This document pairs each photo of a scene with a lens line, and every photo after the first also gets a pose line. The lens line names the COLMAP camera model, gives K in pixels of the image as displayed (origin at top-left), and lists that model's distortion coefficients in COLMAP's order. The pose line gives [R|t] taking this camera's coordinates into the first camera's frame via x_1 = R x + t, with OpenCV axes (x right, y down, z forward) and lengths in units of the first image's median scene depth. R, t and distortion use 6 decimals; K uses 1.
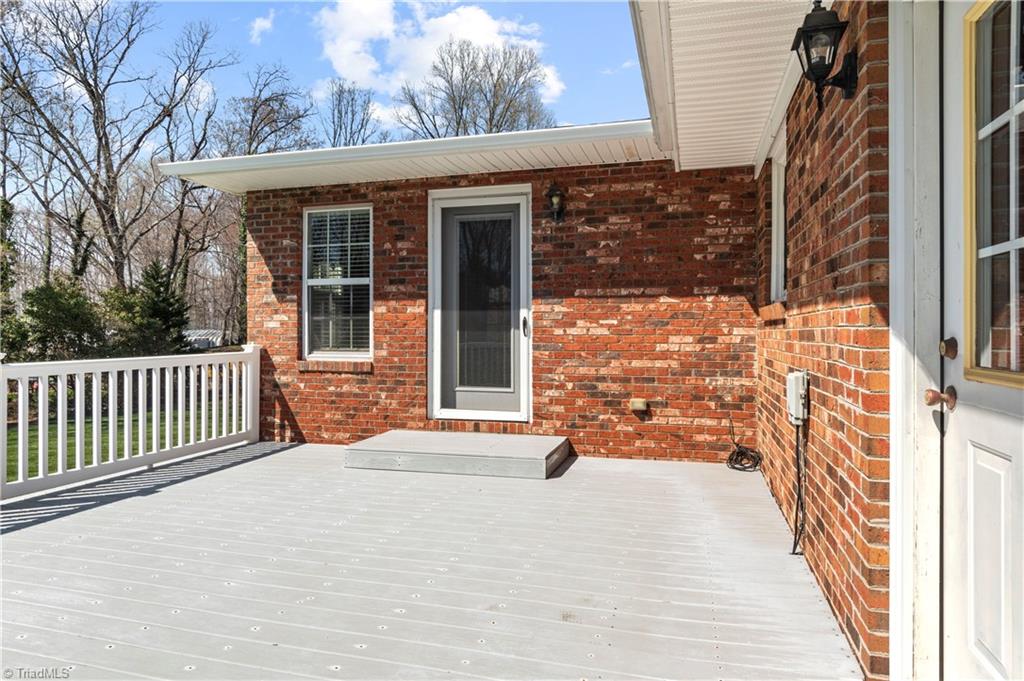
lens RADIAL K [[637.7, 0, 510.3], [0, 637.7, 345.0], [0, 0, 1]] dist [-0.007281, -0.001247]
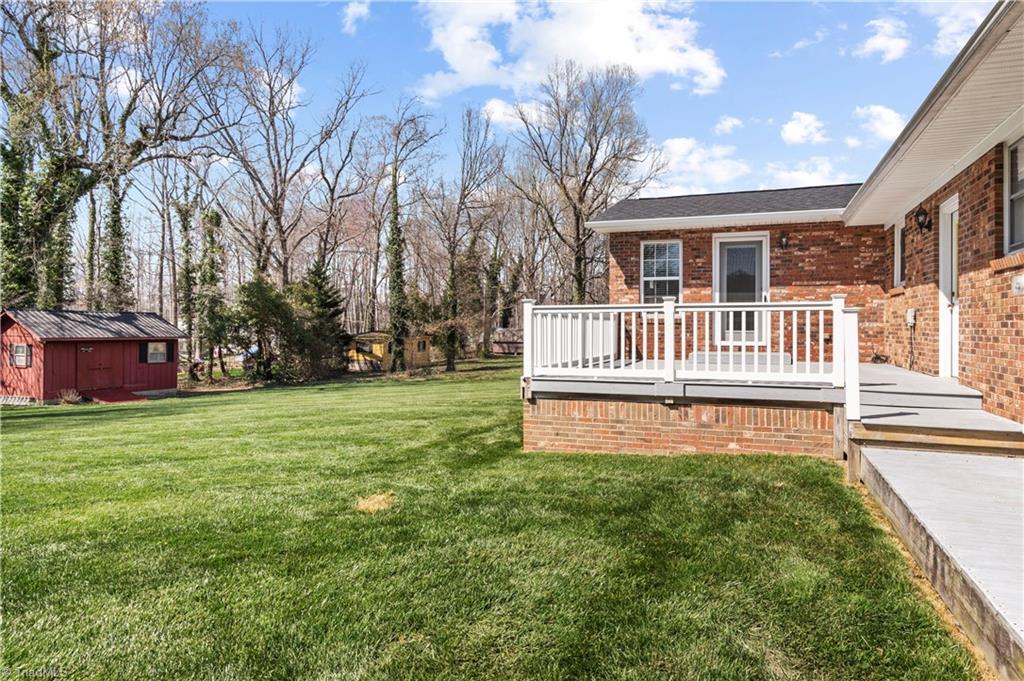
lens RADIAL K [[637.7, 0, 517.5], [0, 637.7, 337.3], [0, 0, 1]] dist [-0.007281, -0.001247]
pose [[0.995954, 0.005004, -0.089729, -0.614962], [-0.005363, 0.999979, -0.003764, 0.108188], [0.089708, 0.004230, 0.995959, -1.172542]]
